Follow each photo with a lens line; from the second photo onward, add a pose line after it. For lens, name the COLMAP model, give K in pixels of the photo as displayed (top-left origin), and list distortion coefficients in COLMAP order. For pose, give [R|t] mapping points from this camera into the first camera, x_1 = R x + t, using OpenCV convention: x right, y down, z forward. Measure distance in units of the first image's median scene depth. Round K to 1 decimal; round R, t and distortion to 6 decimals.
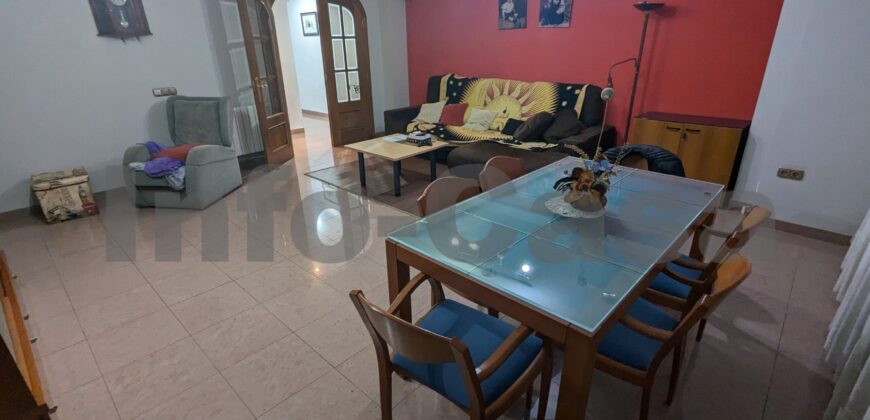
lens RADIAL K [[410.7, 0, 435.9], [0, 410.7, 206.2], [0, 0, 1]] dist [-0.003259, 0.001957]
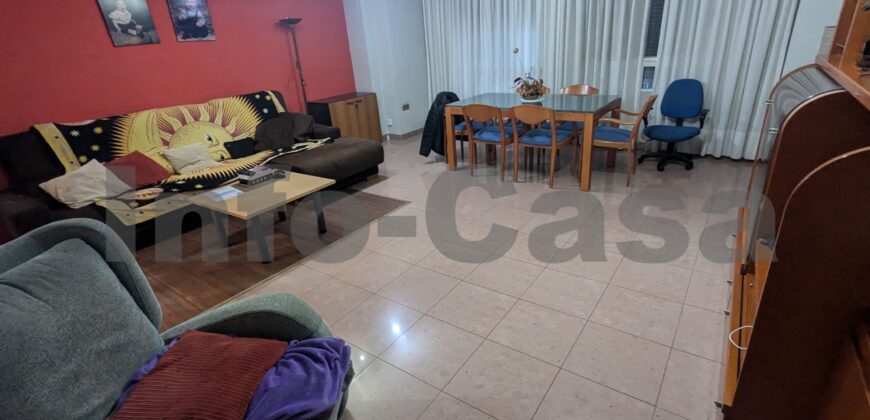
lens RADIAL K [[410.7, 0, 435.9], [0, 410.7, 206.2], [0, 0, 1]] dist [-0.003259, 0.001957]
pose [[-0.121250, -0.359980, 0.925048, -1.192118], [0.446780, 0.812395, 0.374703, -0.379115], [-0.886389, 0.458725, 0.062329, 1.004776]]
